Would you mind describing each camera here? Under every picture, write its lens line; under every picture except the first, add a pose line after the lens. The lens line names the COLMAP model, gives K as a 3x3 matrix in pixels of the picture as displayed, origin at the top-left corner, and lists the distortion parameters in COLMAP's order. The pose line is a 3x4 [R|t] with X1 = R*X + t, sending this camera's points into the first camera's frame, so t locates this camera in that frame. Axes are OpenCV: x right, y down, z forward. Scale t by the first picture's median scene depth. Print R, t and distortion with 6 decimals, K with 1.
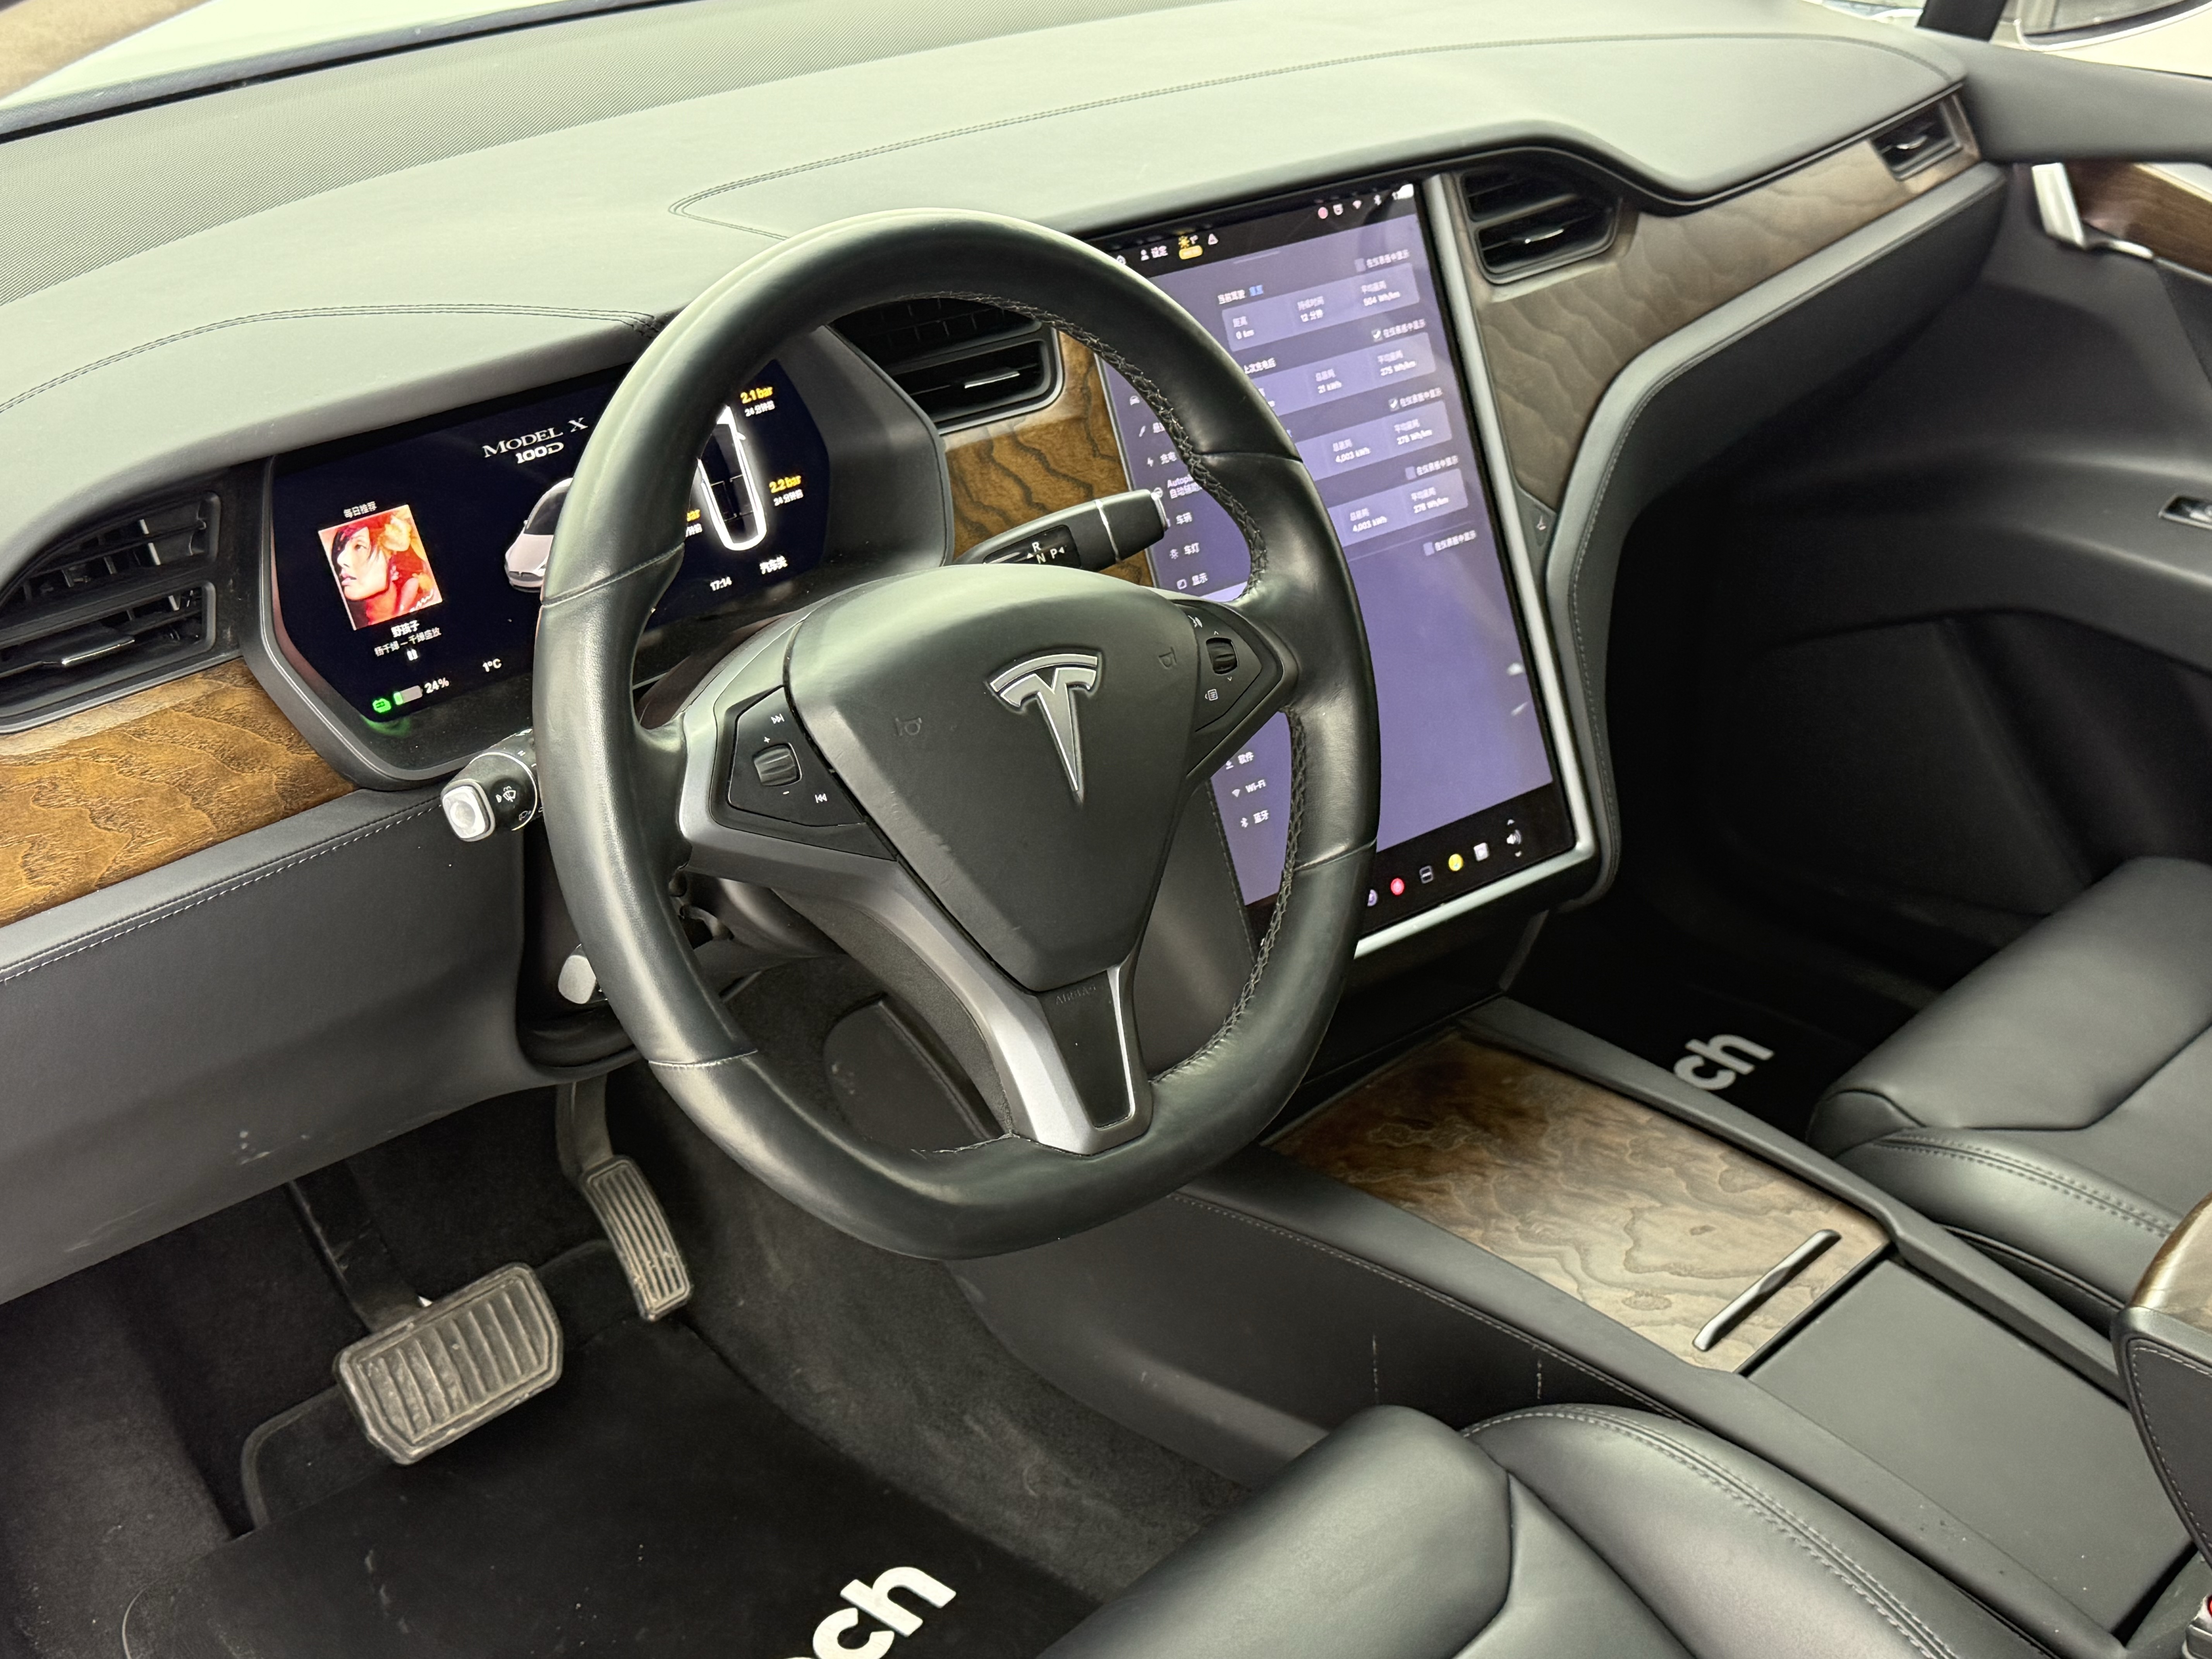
lens RADIAL K [[2886.6, 0, 1106.0], [0, 2886.6, 829.5], [0, 0, 1]] dist [0.205813, -0.779939]
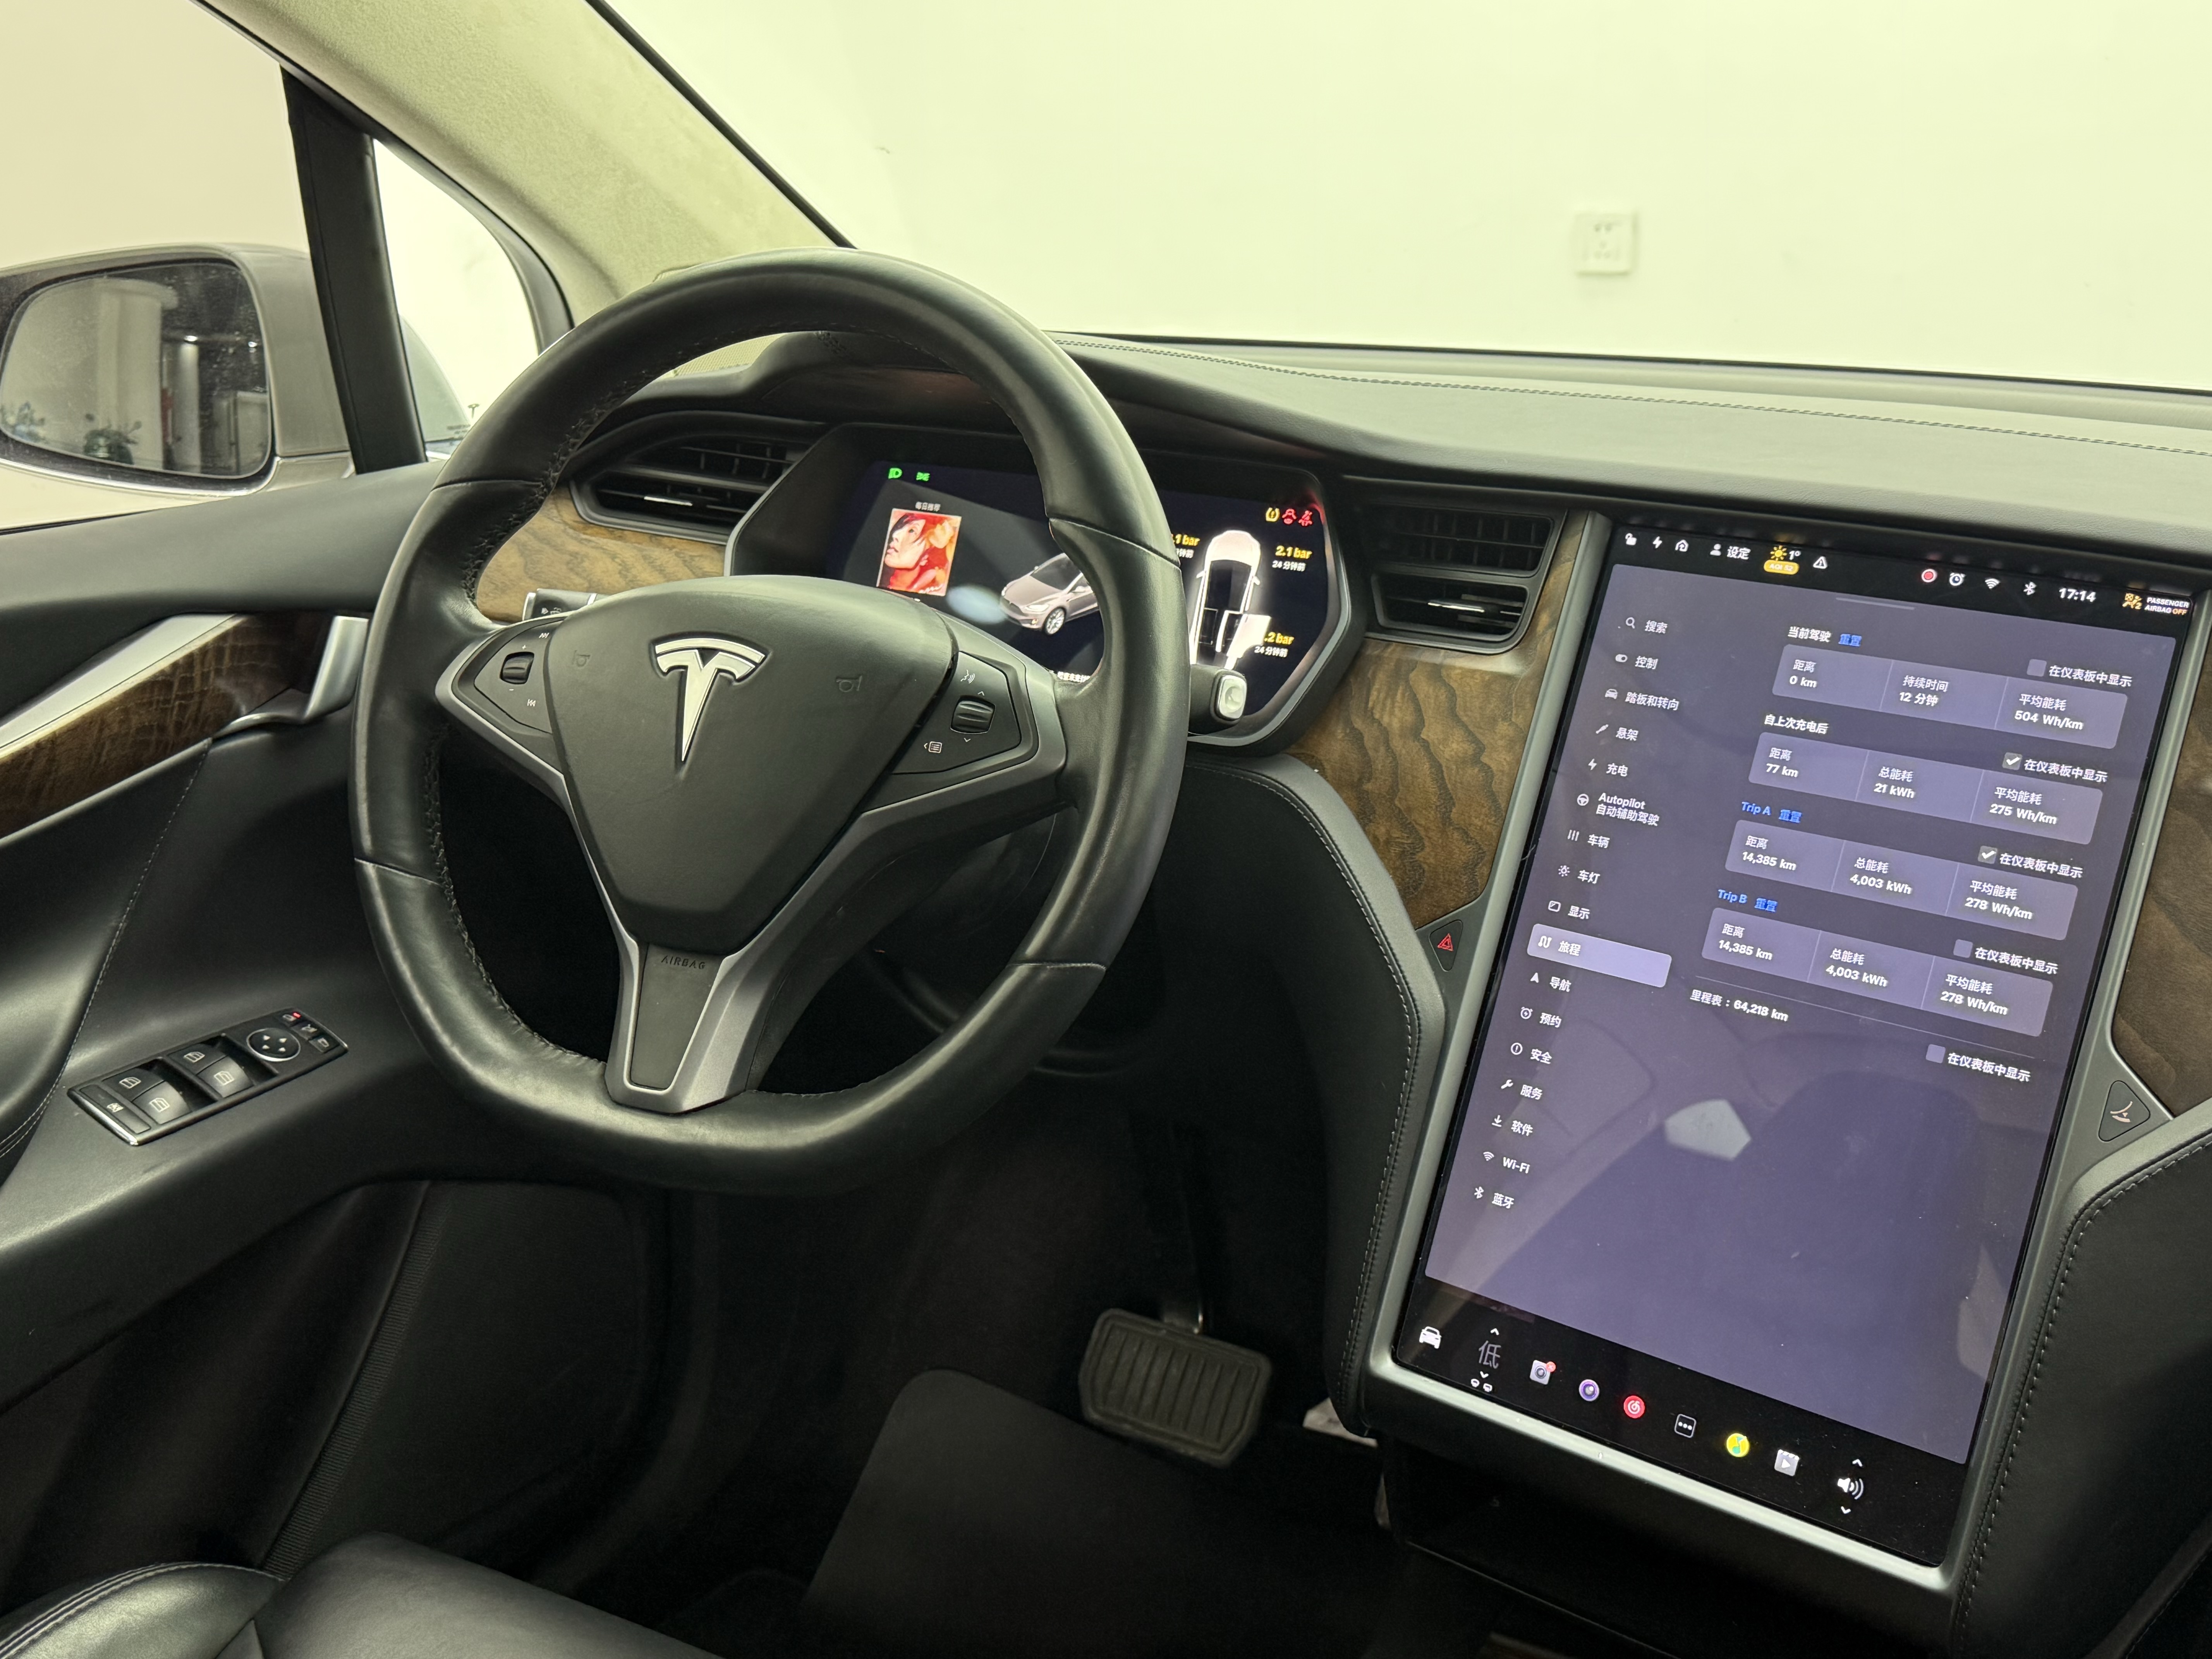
lens RADIAL K [[2414.5, 0, 1106.0], [0, 2414.5, 829.5], [0, 0, 1]] dist [0.151564, -0.315802]
pose [[0.210667, 0.274443, -0.938243, 0.632600], [-0.462608, 0.873499, 0.151634, -0.145414], [0.861170, 0.402094, 0.310977, 0.631297]]
